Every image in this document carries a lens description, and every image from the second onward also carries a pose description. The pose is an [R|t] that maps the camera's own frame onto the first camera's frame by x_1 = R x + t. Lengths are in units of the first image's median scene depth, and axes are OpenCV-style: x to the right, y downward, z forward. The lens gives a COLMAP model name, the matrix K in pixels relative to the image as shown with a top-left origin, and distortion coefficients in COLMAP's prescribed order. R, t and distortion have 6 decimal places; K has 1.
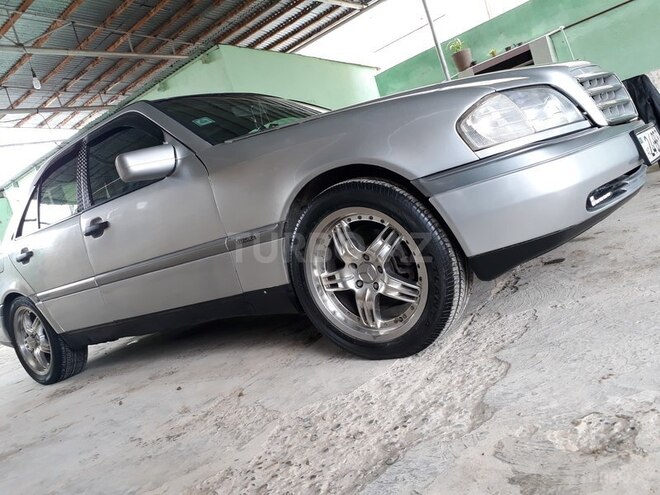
lens RADIAL K [[533.0, 0, 328.6], [0, 533.0, 252.2], [0, 0, 1]] dist [0.017810, -0.008868]
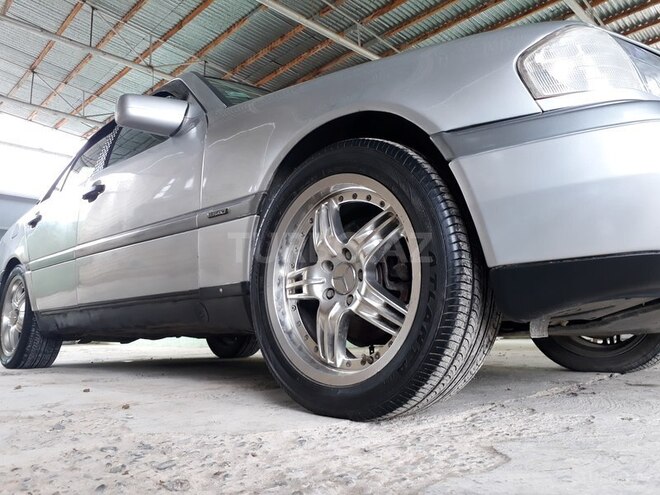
lens RADIAL K [[537.9, 0, 329.2], [0, 537.9, 253.8], [0, 0, 1]] dist [-0.002043, 0.000550]
pose [[0.946640, 0.260416, -0.189885, 0.177281], [-0.293594, 0.939821, -0.174755, 0.134089], [0.132949, 0.221179, 0.966129, 0.341822]]
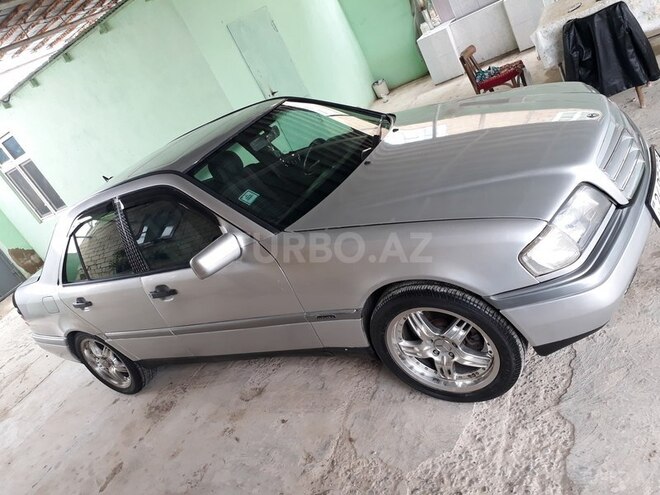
lens RADIAL K [[537.9, 0, 329.2], [0, 537.9, 253.8], [0, 0, 1]] dist [-0.002043, 0.000550]
pose [[0.979027, -0.197882, 0.048473, -0.205306], [0.174856, 0.938238, 0.298555, -0.584631], [-0.104558, -0.283818, 0.953161, -0.099865]]
